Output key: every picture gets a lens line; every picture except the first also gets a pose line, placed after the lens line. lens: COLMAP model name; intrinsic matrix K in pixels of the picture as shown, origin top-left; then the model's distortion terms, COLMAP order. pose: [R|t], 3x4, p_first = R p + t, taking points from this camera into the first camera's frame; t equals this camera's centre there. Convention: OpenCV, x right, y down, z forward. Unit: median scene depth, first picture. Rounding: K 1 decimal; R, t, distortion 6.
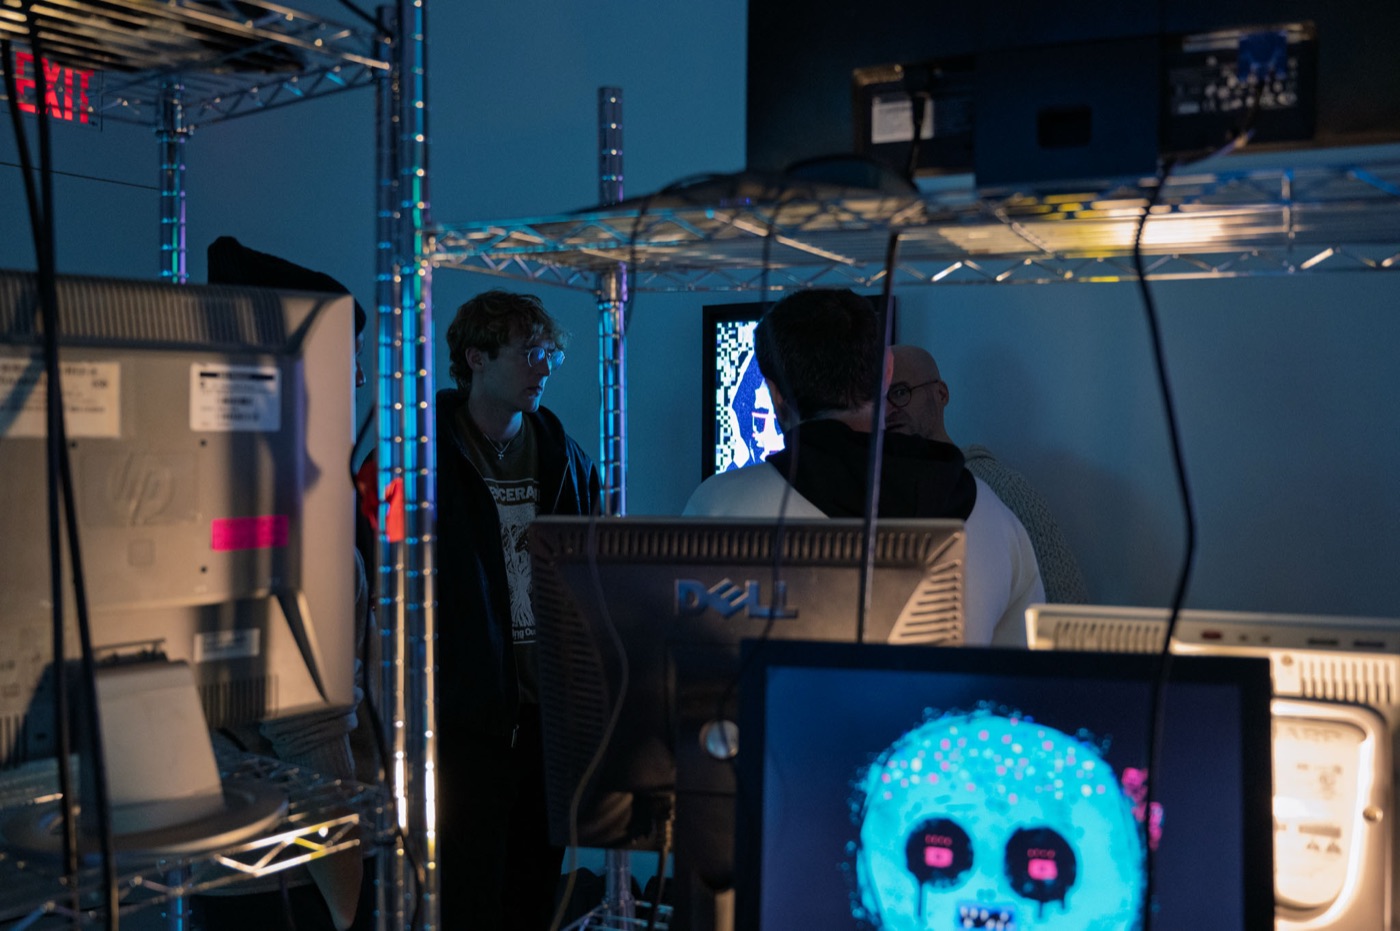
lens RADIAL K [[1296.6, 0, 698.3], [0, 1296.6, 466.6], [0, 0, 1]] dist [0.062165, 0.000000]
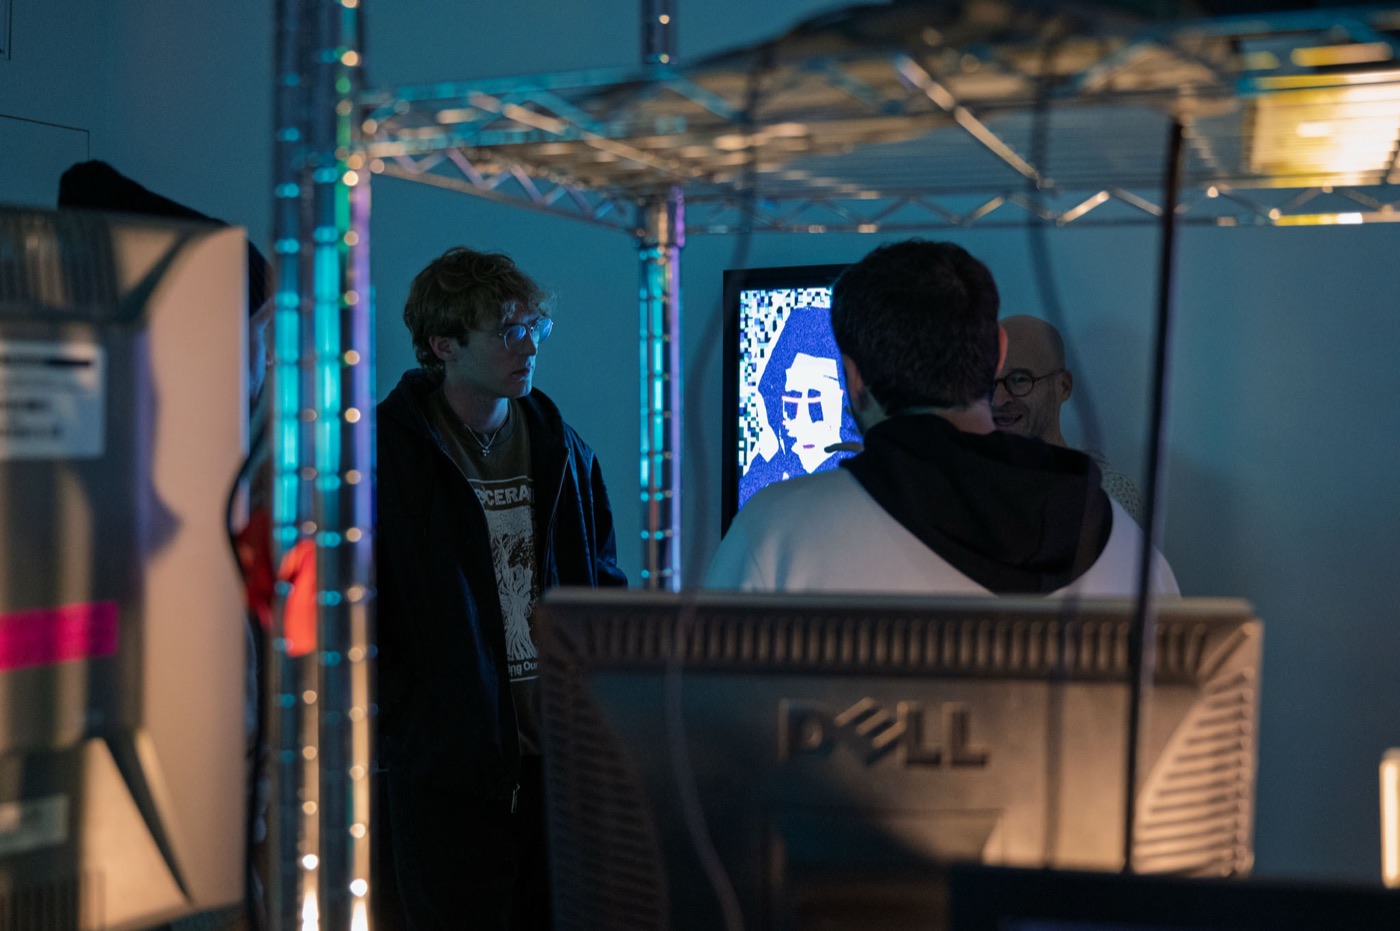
lens RADIAL K [[1296.6, 0, 736.4], [0, 1296.6, 430.7], [0, 0, 1]] dist [0.062165, 0.000000]
pose [[0.999248, 0.002198, 0.038710, -0.062161], [-0.001883, 0.999965, -0.008173, -0.033337], [-0.038727, 0.008094, 0.999217, 0.397131]]
